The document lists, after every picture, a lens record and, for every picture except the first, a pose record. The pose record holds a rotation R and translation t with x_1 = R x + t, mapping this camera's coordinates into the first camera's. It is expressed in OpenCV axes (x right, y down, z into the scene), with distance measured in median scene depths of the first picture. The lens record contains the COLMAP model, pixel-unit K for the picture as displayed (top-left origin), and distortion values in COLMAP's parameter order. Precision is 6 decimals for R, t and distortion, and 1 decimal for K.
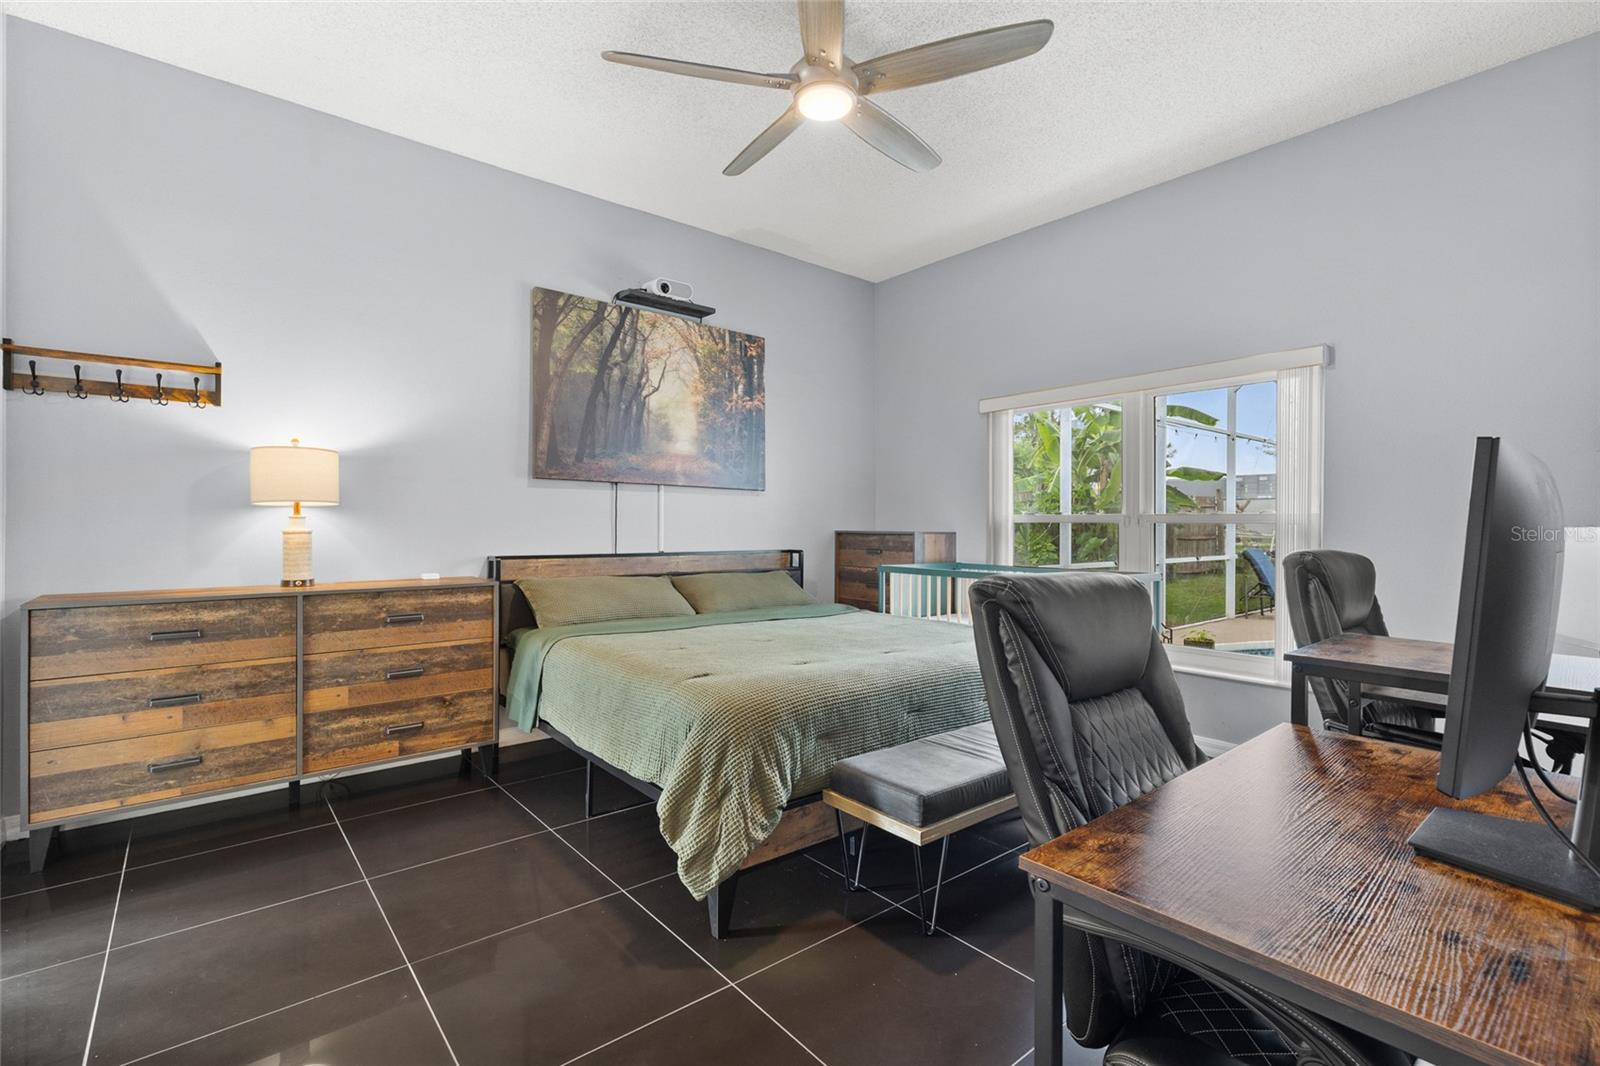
lens RADIAL K [[719.9, 0, 805.2], [0, 719.9, 533.0], [0, 0, 1]] dist [0.002381, 0.000047]
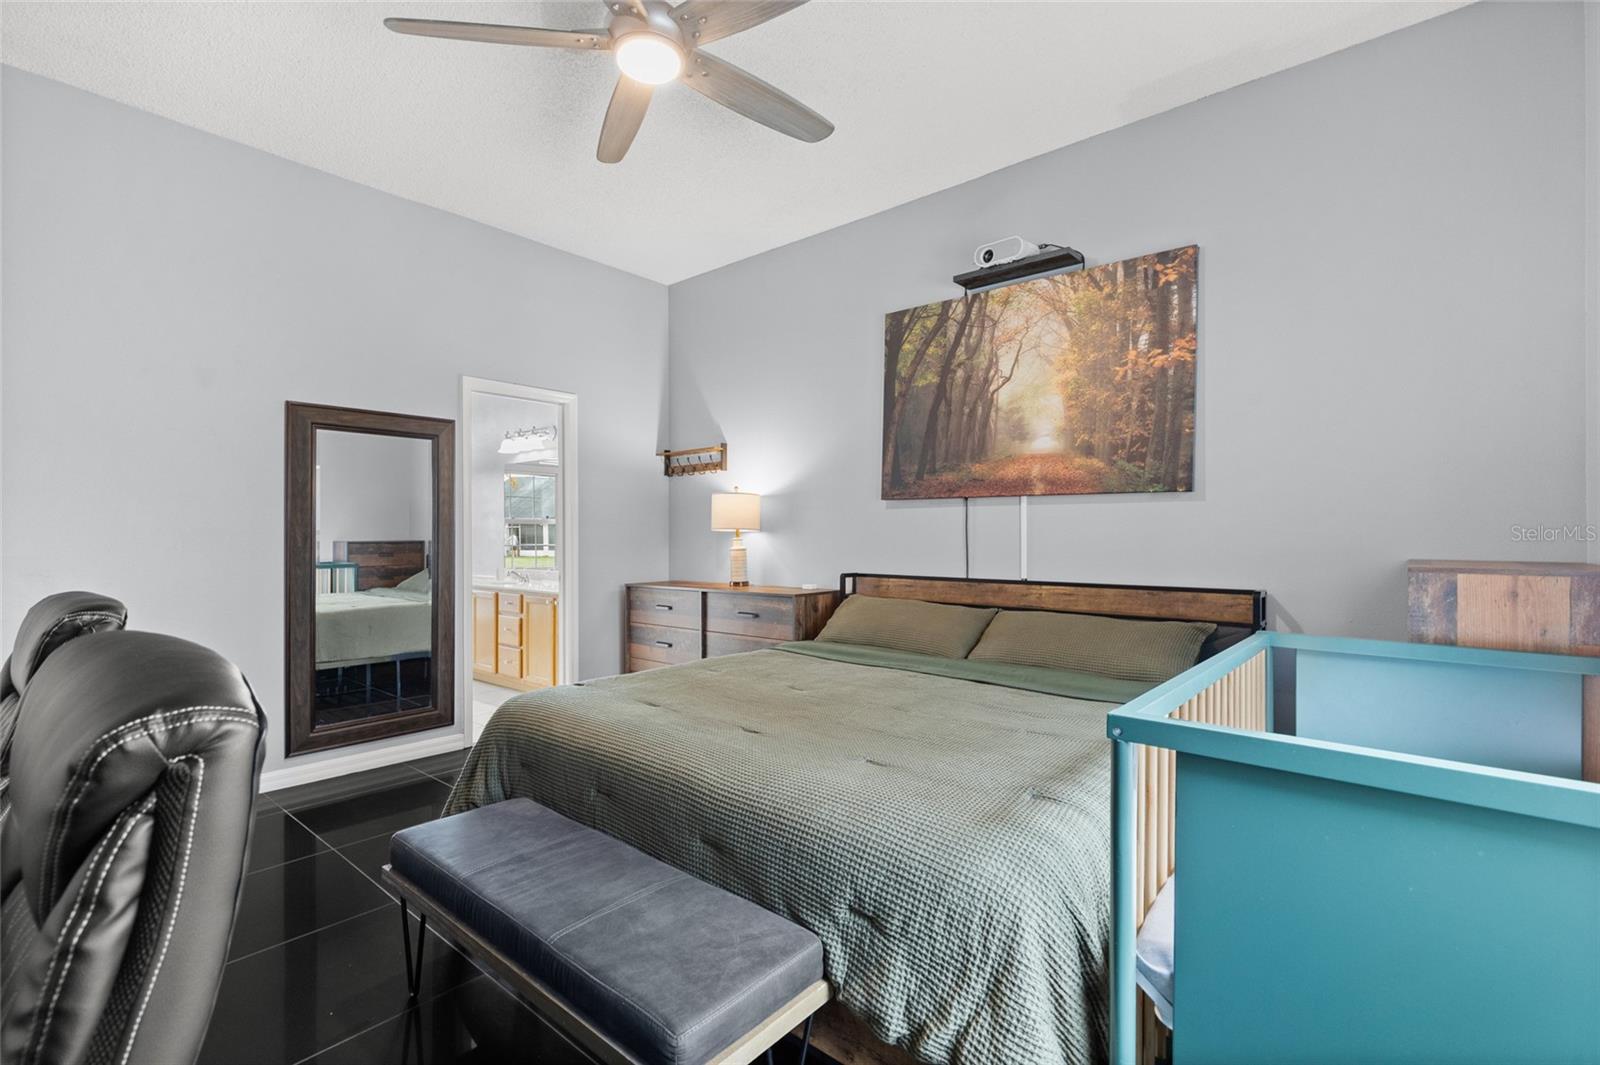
lens RADIAL K [[719.9, 0, 805.2], [0, 719.9, 532.5], [0, 0, 1]] dist [0.002381, 0.000047]
pose [[0.171247, -0.005672, -0.985212, 0.564454], [-0.006160, 0.999958, -0.006828, -0.019735], [0.985209, 0.007238, 0.171205, 0.647041]]
